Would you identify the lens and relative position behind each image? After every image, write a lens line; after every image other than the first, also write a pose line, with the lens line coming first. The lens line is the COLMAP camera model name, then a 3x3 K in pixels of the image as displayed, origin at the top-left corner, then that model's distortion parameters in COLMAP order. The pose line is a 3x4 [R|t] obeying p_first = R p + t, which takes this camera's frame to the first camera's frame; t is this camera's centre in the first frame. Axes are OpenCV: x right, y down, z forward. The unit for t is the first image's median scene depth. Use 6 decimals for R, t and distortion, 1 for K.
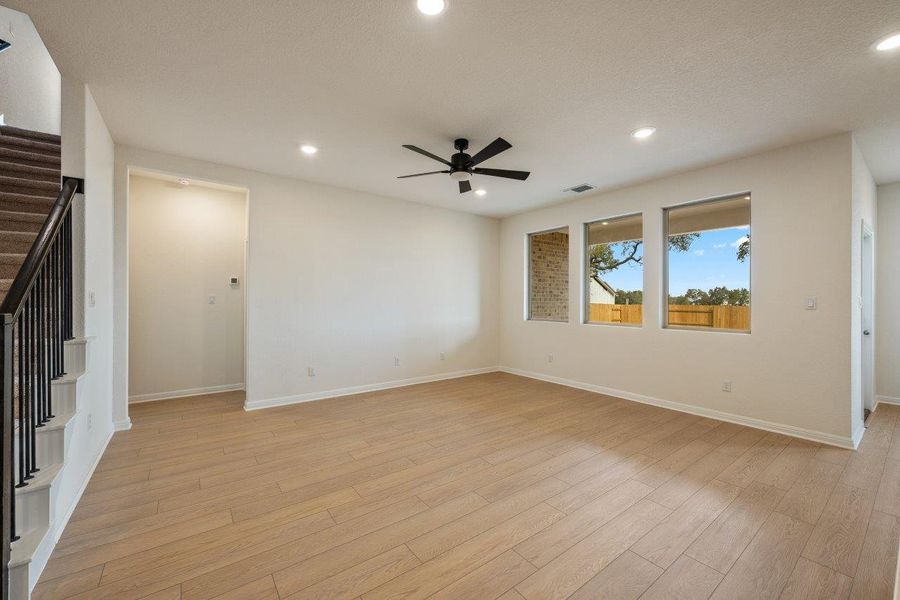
lens RADIAL K [[357.6, 0, 452.2], [0, 357.6, 300.9], [0, 0, 1]] dist [-0.001045, -0.000156]
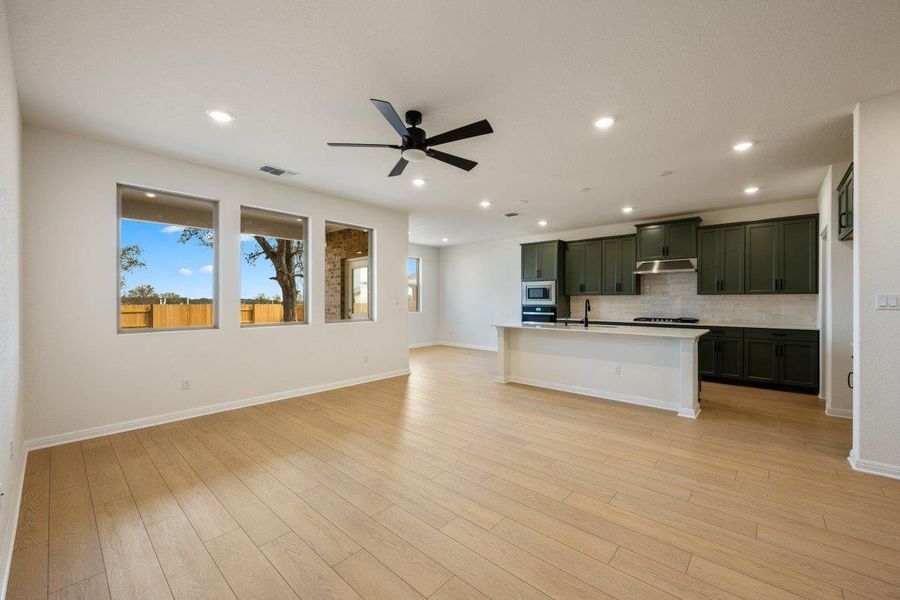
lens RADIAL K [[357.6, 0, 452.2], [0, 357.6, 300.9], [0, 0, 1]] dist [-0.001045, -0.000156]
pose [[-0.195620, -0.005884, 0.980662, -0.666868], [0.001207, 0.999980, 0.006240, -0.003271], [-0.980679, 0.002404, -0.195609, 0.861511]]
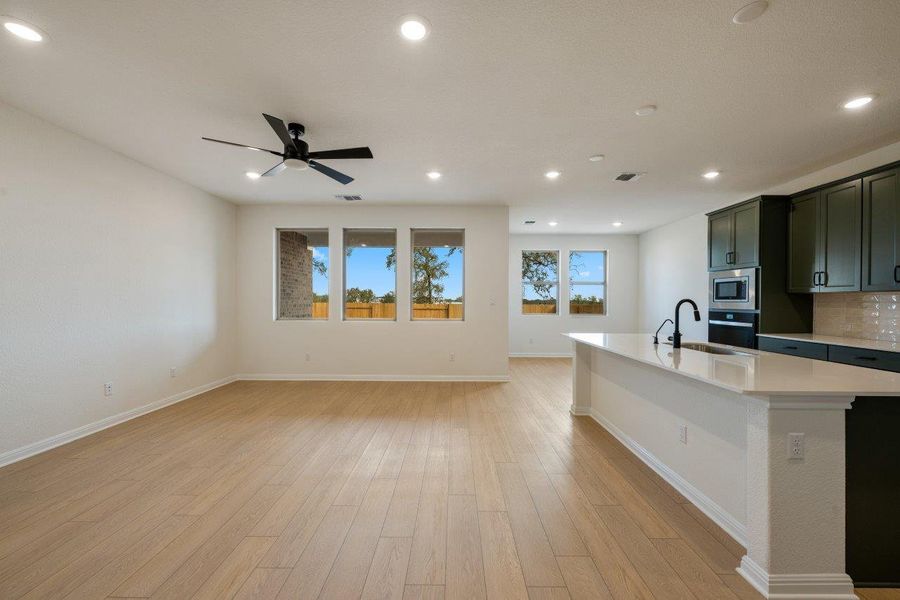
lens RADIAL K [[355.7, 0, 451.1], [0, 355.7, 303.3], [0, 0, 1]] dist [-0.001423, -0.000298]
pose [[0.607483, -0.009028, 0.794281, -0.369256], [-0.000648, 0.999929, 0.011862, -0.002115], [-0.794332, -0.007721, 0.607435, 0.101580]]
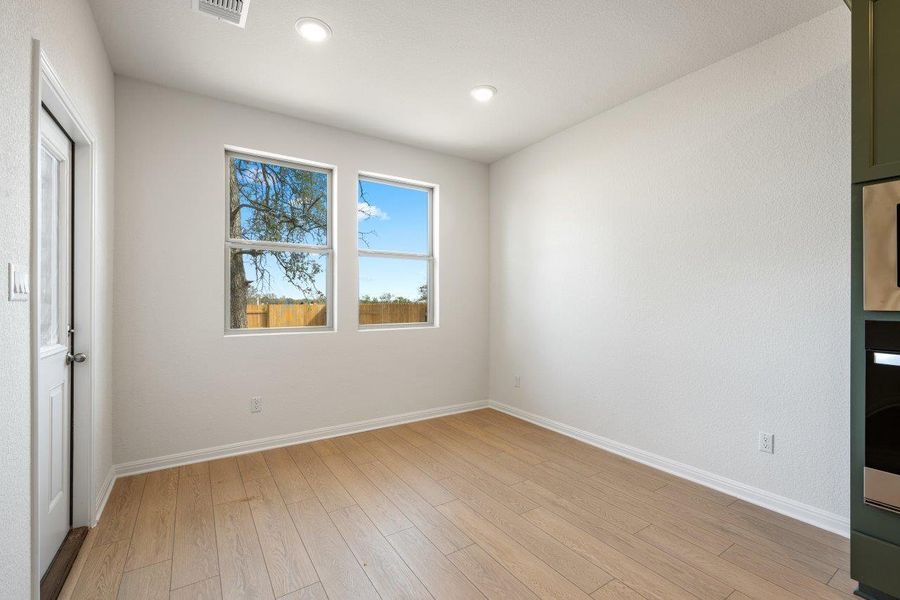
lens RADIAL K [[398.1, 0, 450.0], [0, 398.1, 300.0], [0, 0, 1]] dist [-0.000495, -0.000087]
pose [[0.062599, -0.004572, 0.998028, 0.674367], [0.000436, 0.999990, 0.004553, 0.015525], [-0.998039, 0.000150, 0.062600, 0.505940]]
